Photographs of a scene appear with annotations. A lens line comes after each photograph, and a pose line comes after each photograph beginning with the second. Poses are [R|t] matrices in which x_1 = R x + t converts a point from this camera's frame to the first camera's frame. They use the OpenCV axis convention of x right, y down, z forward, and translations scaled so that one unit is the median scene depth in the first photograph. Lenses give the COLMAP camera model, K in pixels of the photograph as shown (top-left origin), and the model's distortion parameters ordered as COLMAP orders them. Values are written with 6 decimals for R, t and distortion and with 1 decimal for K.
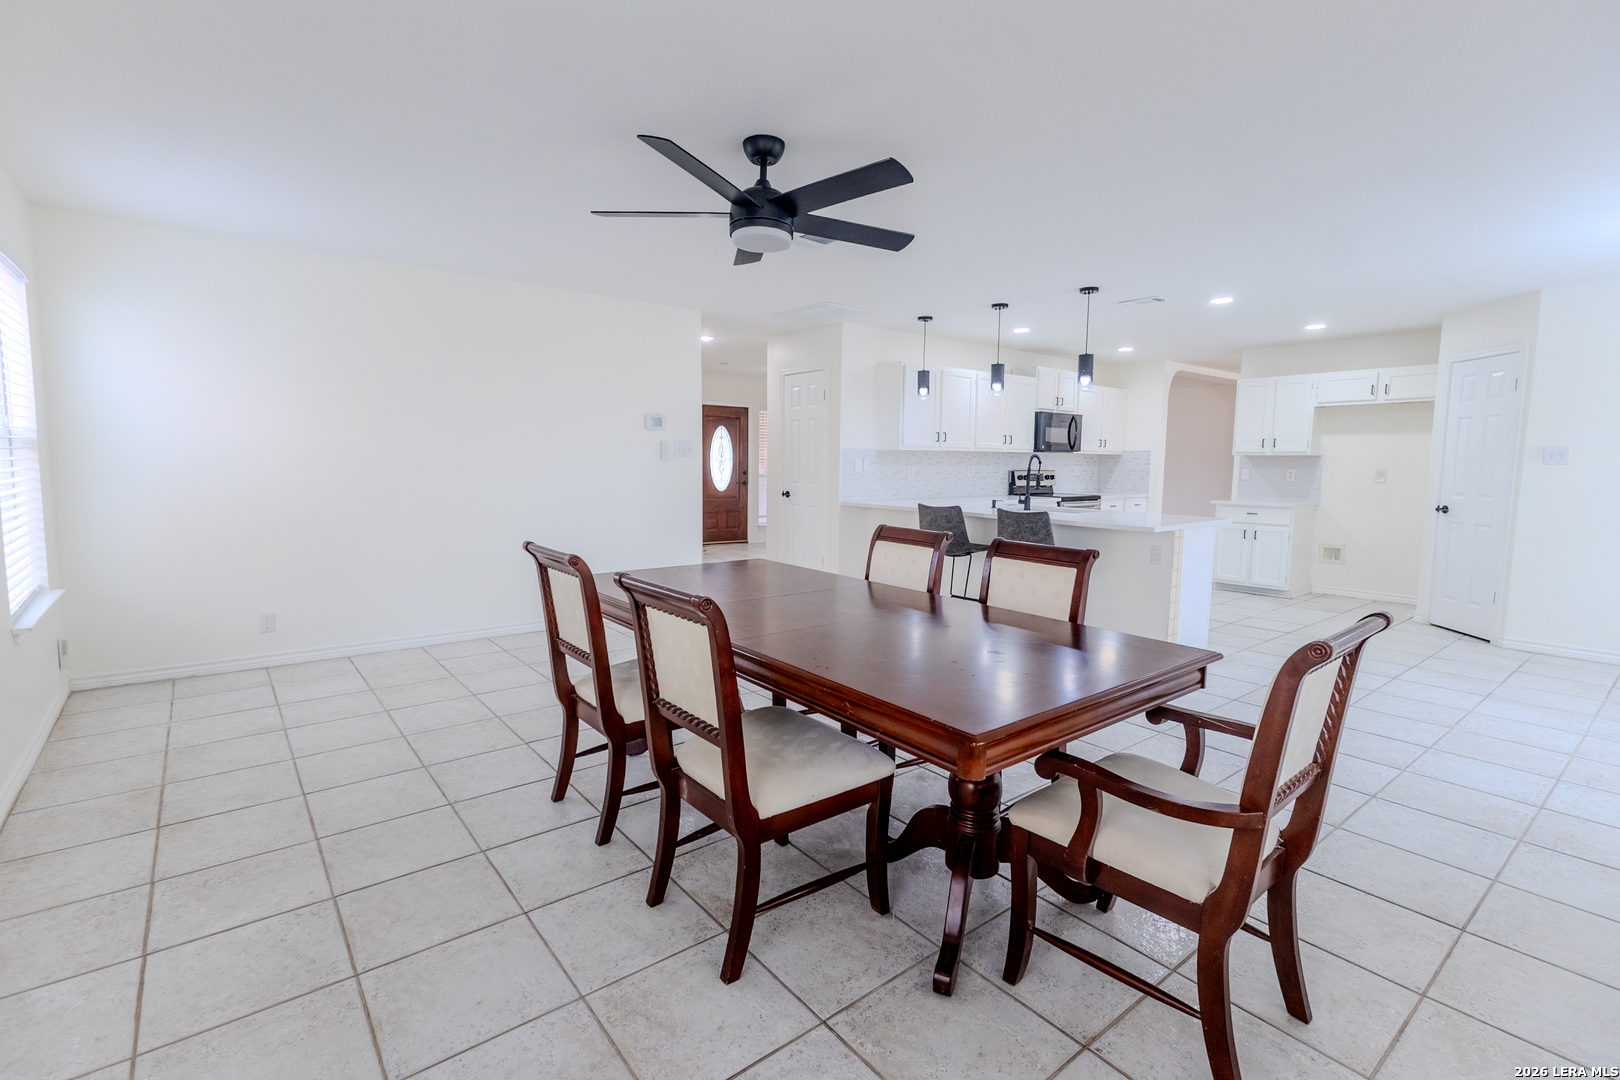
lens RADIAL K [[743.5, 0, 797.5], [0, 743.5, 545.0], [0, 0, 1]] dist [0.014851, -0.001690]
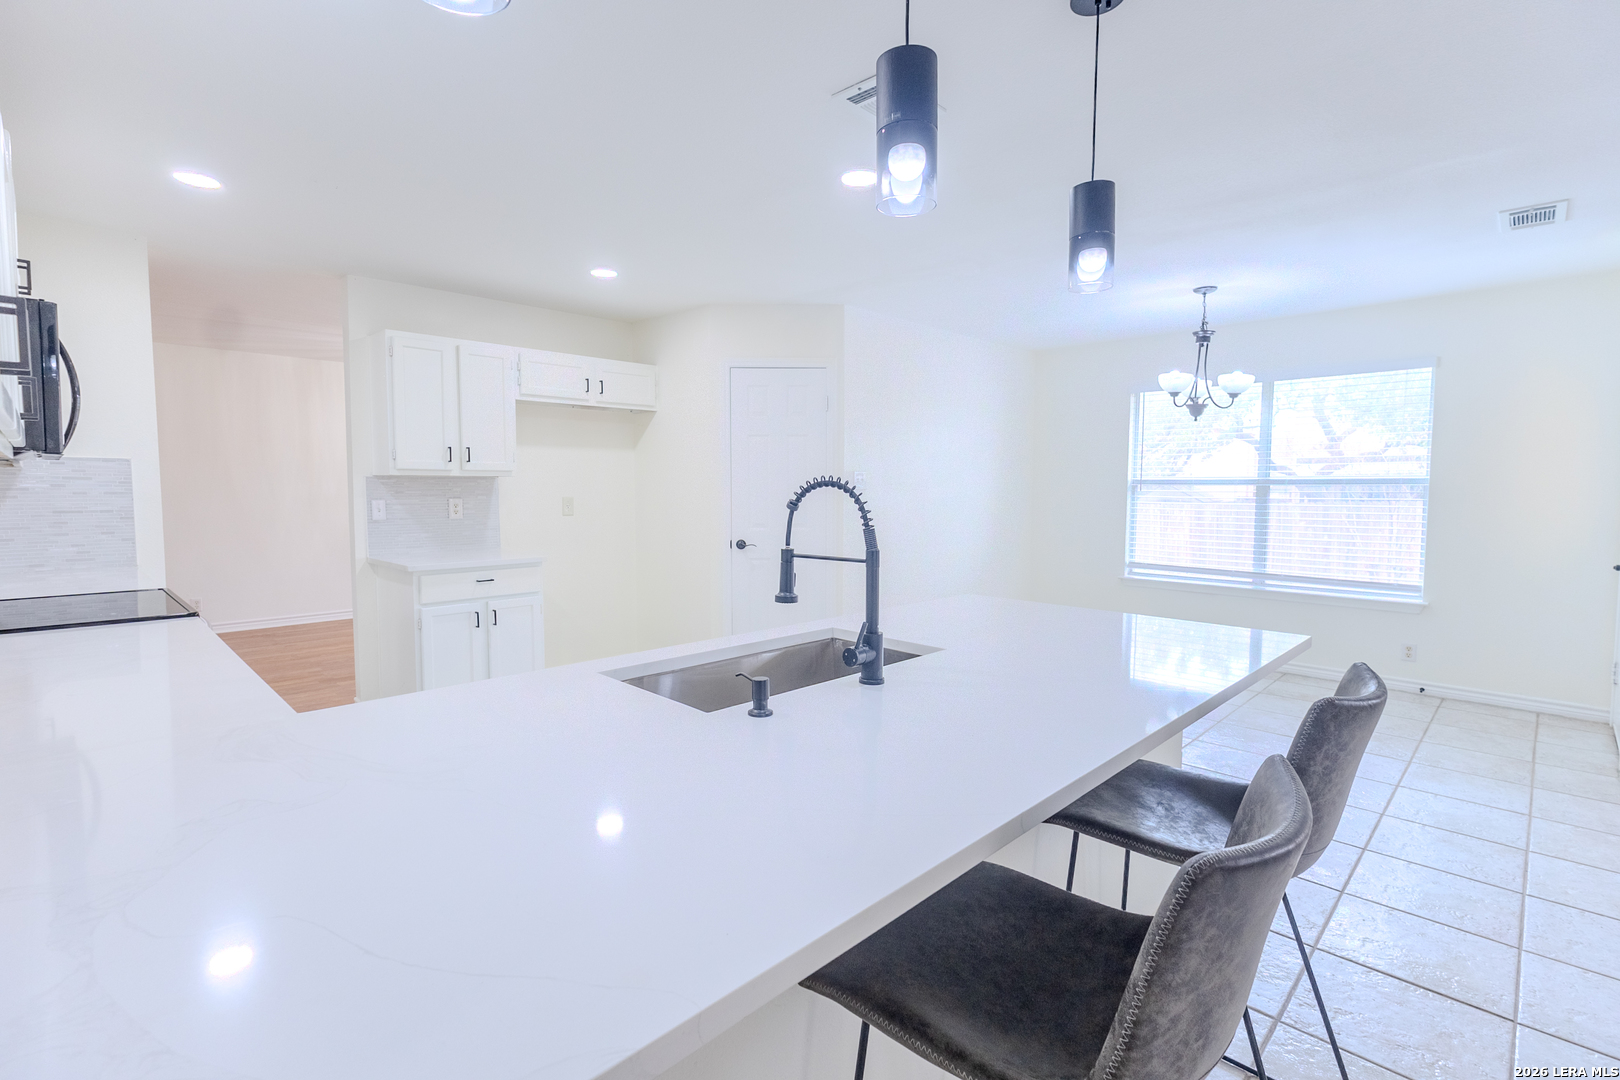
lens RADIAL K [[743.5, 0, 804.7], [0, 743.5, 533.6], [0, 0, 1]] dist [0.014851, -0.001690]
pose [[-0.113612, -0.074314, 0.990742, 0.037211], [0.108943, 0.990254, 0.086770, -0.106068], [-0.987534, 0.117793, -0.104409, 0.878659]]
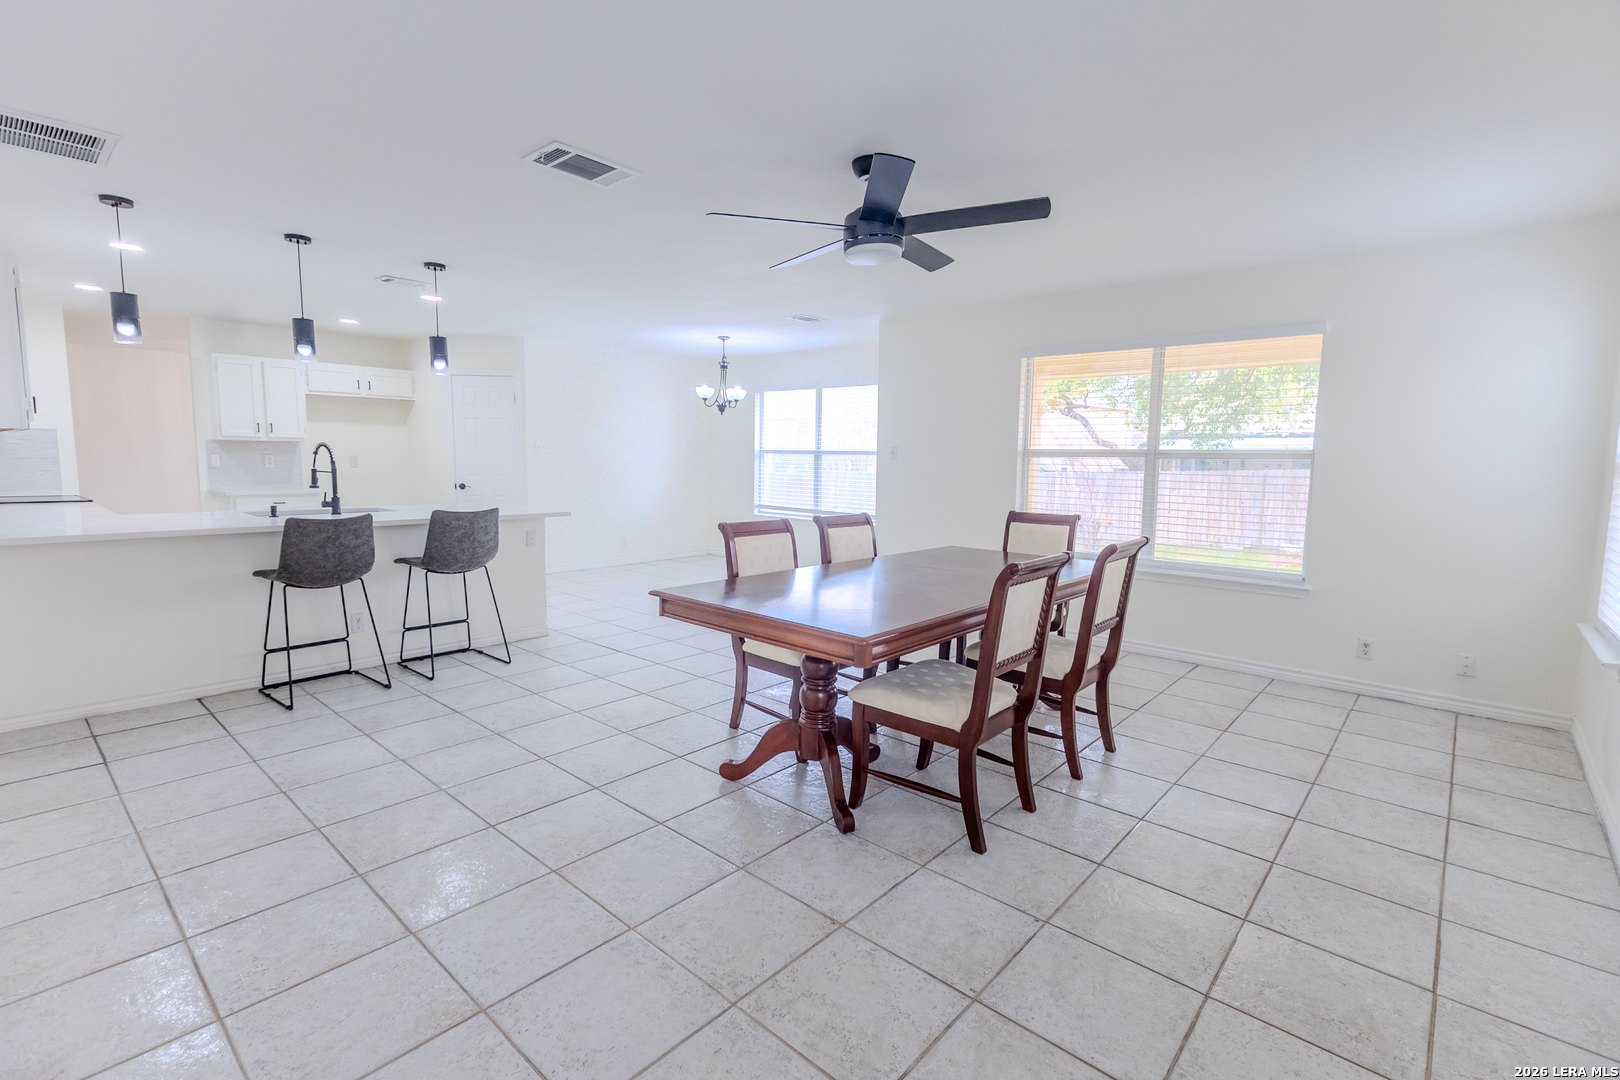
lens RADIAL K [[743.5, 0, 805.3], [0, 743.5, 536.8], [0, 0, 1]] dist [0.014851, -0.001690]
pose [[-0.176619, -0.119582, 0.976988, -0.466453], [0.095552, 0.985821, 0.137937, -0.072098], [-0.979630, 0.117715, -0.162688, 0.547831]]
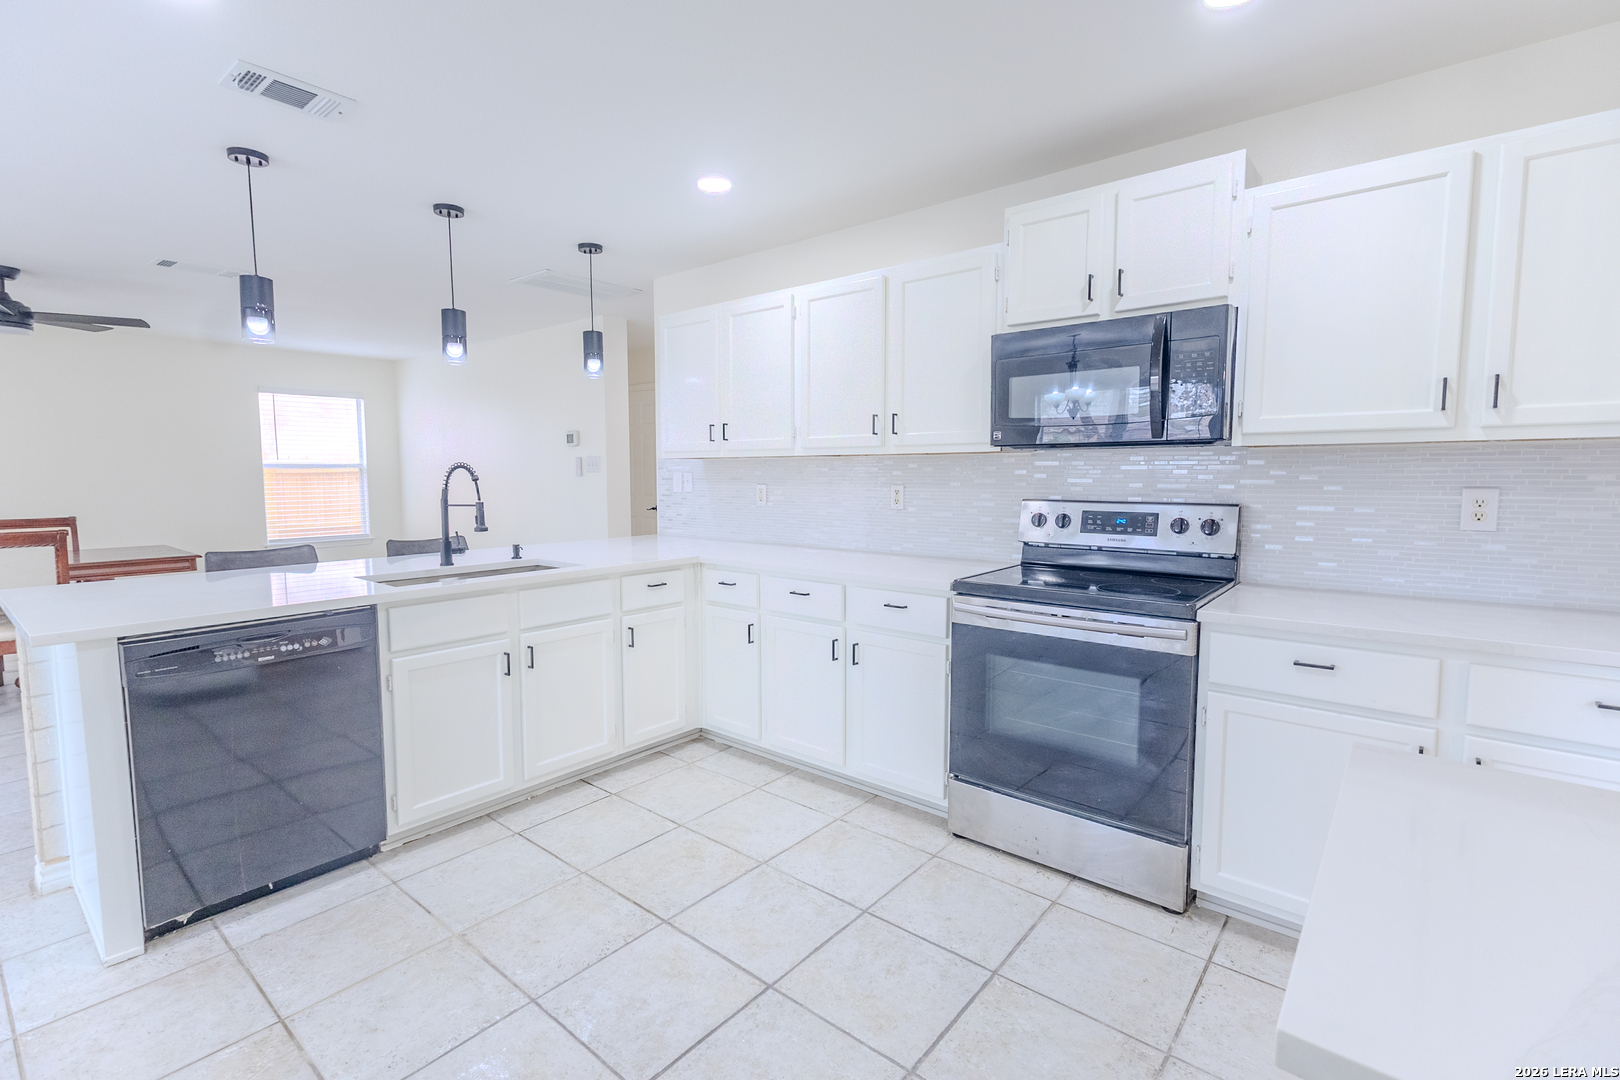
lens RADIAL K [[743.5, 0, 801.3], [0, 743.5, 535.7], [0, 0, 1]] dist [0.014851, -0.001690]
pose [[0.195398, 0.073959, -0.977931, 0.748828], [-0.108074, 0.992703, 0.053482, -0.105859], [0.974751, 0.095239, 0.201965, 0.961772]]
